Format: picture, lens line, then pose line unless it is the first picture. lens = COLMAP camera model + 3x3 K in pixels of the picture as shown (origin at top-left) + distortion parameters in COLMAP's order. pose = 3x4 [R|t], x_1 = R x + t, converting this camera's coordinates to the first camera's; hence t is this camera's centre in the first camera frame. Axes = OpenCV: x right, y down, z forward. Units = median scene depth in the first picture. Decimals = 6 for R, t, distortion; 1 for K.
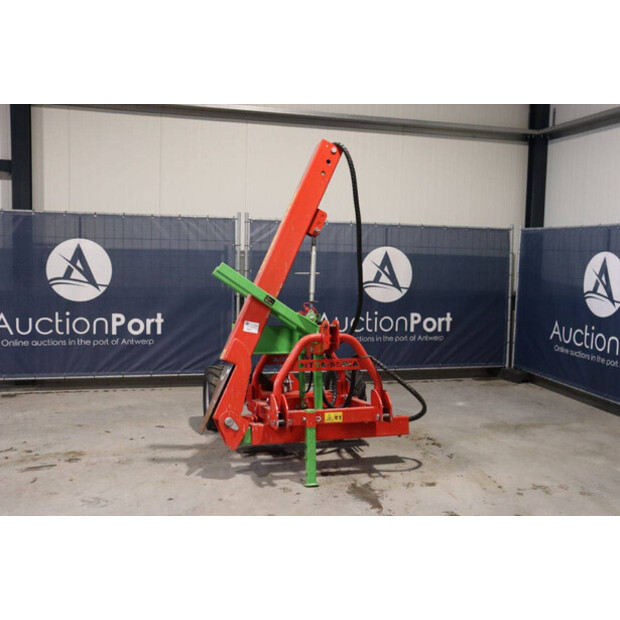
lens RADIAL K [[645.7, 0, 310.0], [0, 645.7, 310.0], [0, 0, 1]] dist [-0.108714, 0.219131]
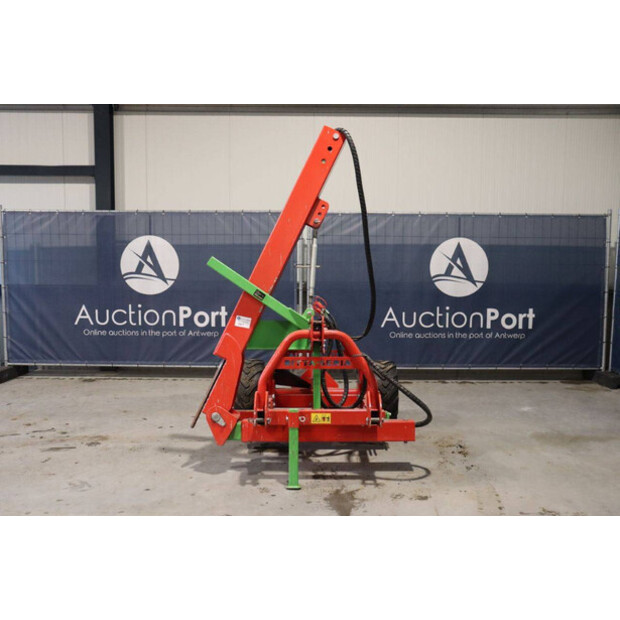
lens RADIAL K [[629.6, 0, 310.0], [0, 629.6, 310.0], [0, 0, 1]] dist [-0.117215, 0.197588]
pose [[0.963681, 0.010694, -0.266840, 0.240185], [-0.007607, 0.999892, 0.012602, -0.004080], [0.266946, -0.010114, 0.963658, 0.096082]]
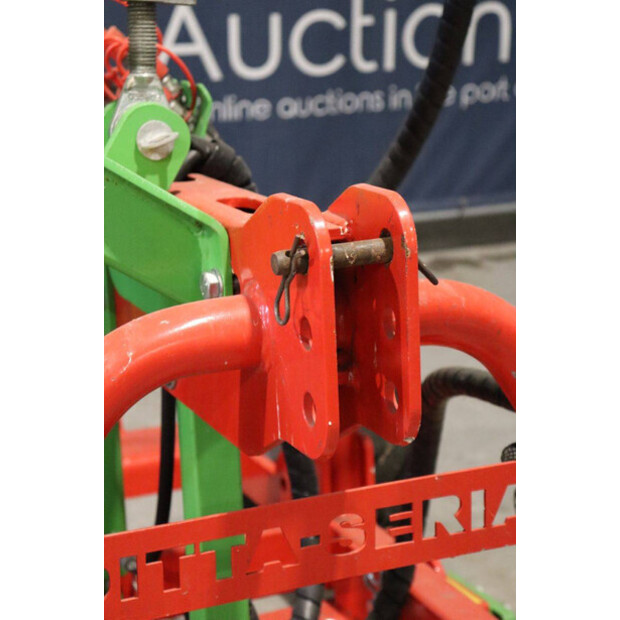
lens RADIAL K [[1448.9, 0, 310.0], [0, 1448.9, 310.0], [0, 0, 1]] dist [0.391582, -0.244404]
pose [[0.991664, -0.051465, 0.118129, -0.002489], [0.021450, 0.969917, 0.242490, -0.023907], [-0.127055, -0.237935, 0.962935, 0.673297]]
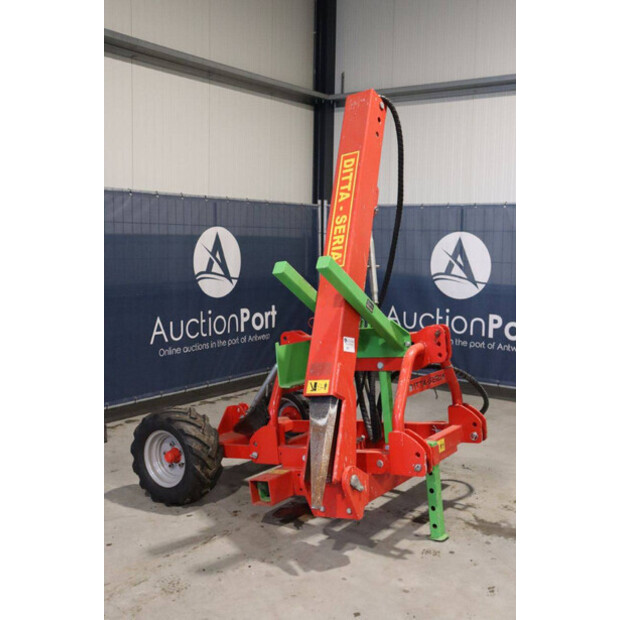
lens RADIAL K [[745.3, 0, 317.5], [0, 745.3, 310.2], [0, 0, 1]] dist [-0.014716, 0.017539]
pose [[0.760834, -0.073409, 0.644781, -0.595636], [0.059124, 0.997290, 0.043776, -0.045959], [-0.646248, 0.004816, 0.763112, 0.355678]]
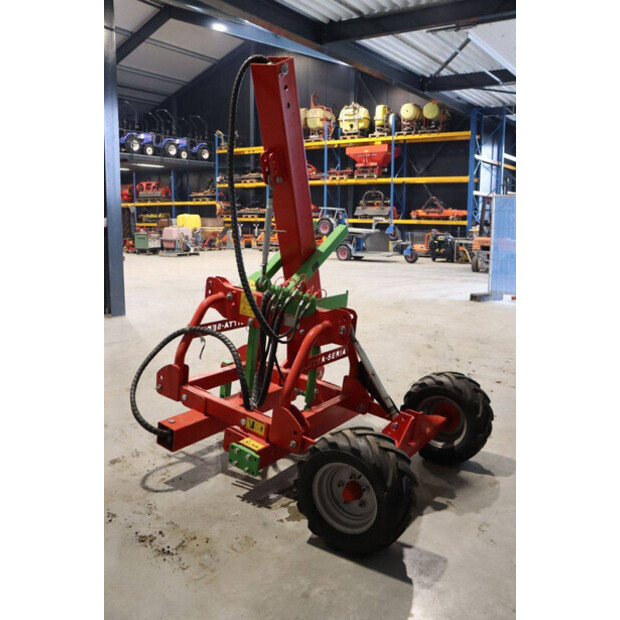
lens RADIAL K [[566.1, 0, 310.0], [0, 566.1, 310.0], [0, 0, 1]] dist [-0.108684, 0.006266]
pose [[-0.761190, 0.075785, -0.644085, 0.418524], [-0.086419, 0.972439, 0.216551, -0.115157], [0.642745, 0.220498, -0.733662, 1.527216]]
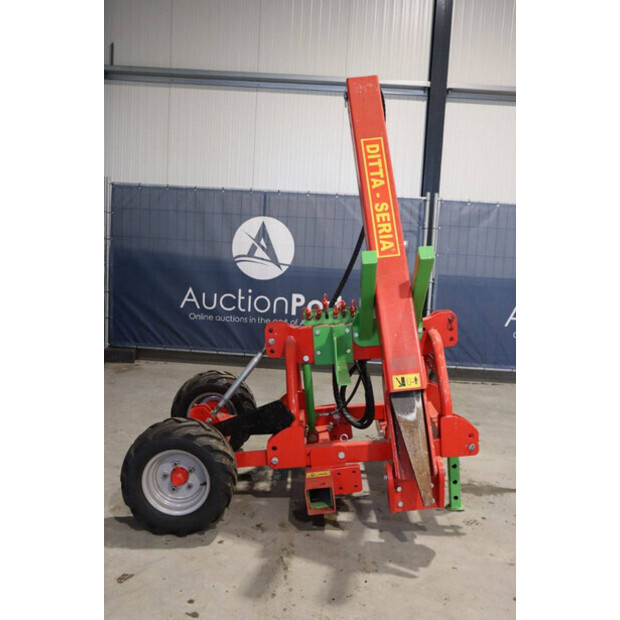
lens RADIAL K [[663.1, 0, 310.0], [0, 663.1, 310.0], [0, 0, 1]] dist [-0.100325, 0.199516]
pose [[0.273115, -0.124529, 0.953887, -0.744461], [0.043693, 0.992168, 0.117017, -0.083890], [-0.960988, 0.009719, 0.276418, 0.833253]]
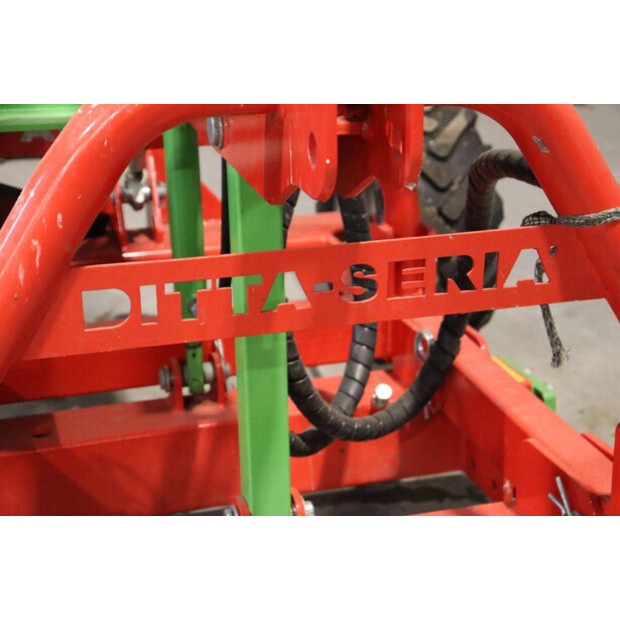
lens RADIAL K [[1203.9, 0, 310.0], [0, 1203.9, 310.0], [0, 0, 1]] dist [0.016929, 0.047690]
pose [[0.999814, 0.000981, -0.019263, 0.027618], [0.005689, 0.939272, 0.343127, 0.005054], [0.018430, -0.343173, 0.939091, 0.699424]]
